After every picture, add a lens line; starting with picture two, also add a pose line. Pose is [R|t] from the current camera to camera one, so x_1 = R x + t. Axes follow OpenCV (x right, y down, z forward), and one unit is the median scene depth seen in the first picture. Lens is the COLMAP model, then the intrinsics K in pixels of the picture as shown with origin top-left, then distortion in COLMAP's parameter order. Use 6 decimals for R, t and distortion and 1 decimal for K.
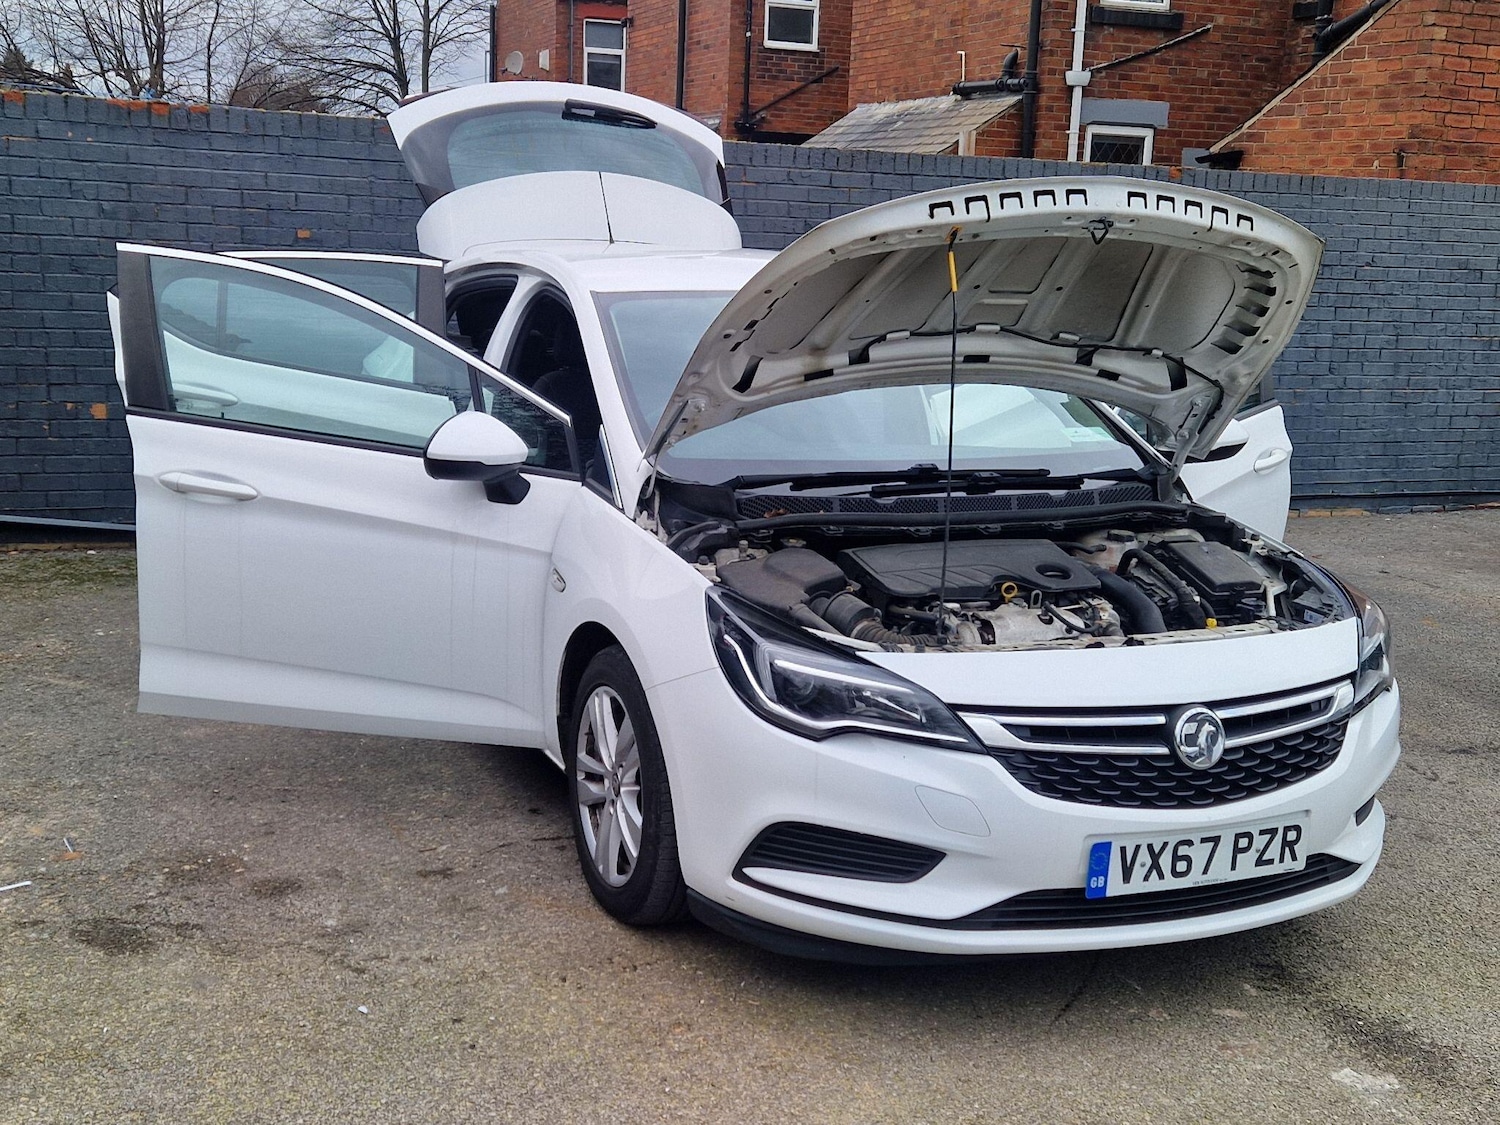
lens RADIAL K [[1978.0, 0, 734.9], [0, 1978.0, 560.8], [0, 0, 1]] dist [0.134953, -0.183316]
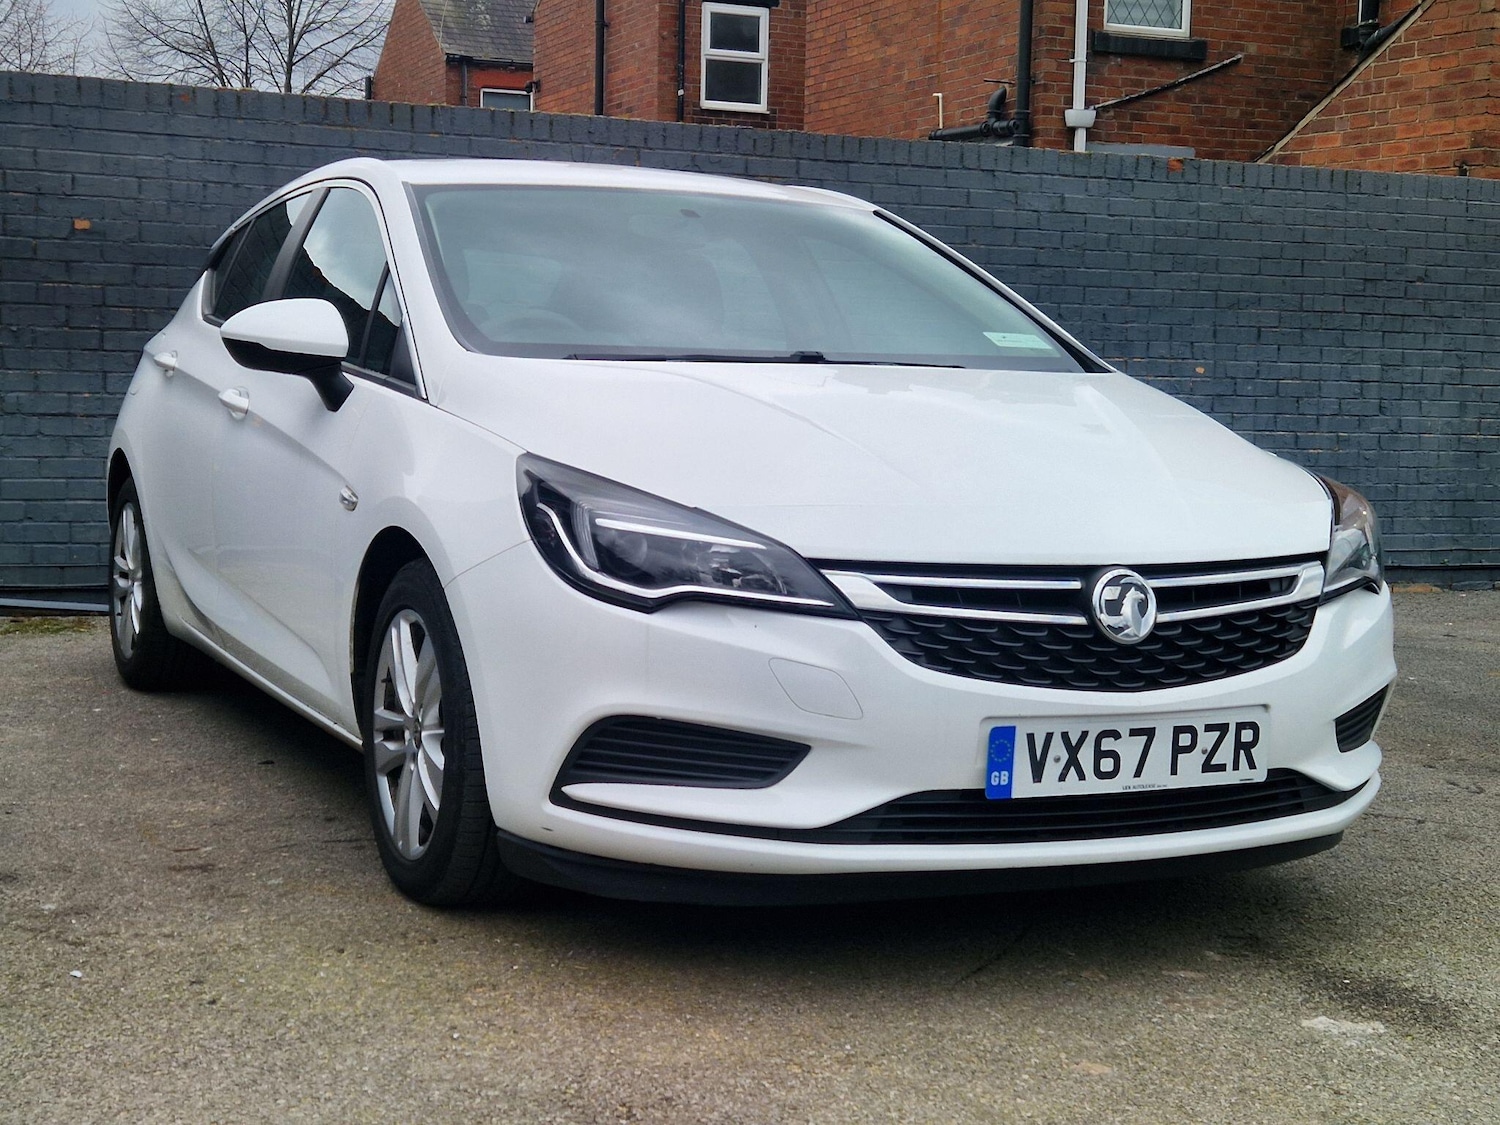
lens RADIAL K [[2536.6, 0, 750.0], [0, 2536.6, 562.5], [0, 0, 1]] dist [0.137703, -0.276578]
pose [[0.999681, -0.017993, 0.017749, 0.059538], [0.019809, 0.993943, -0.108099, 0.167551], [-0.015697, 0.108416, 0.993982, -0.020330]]
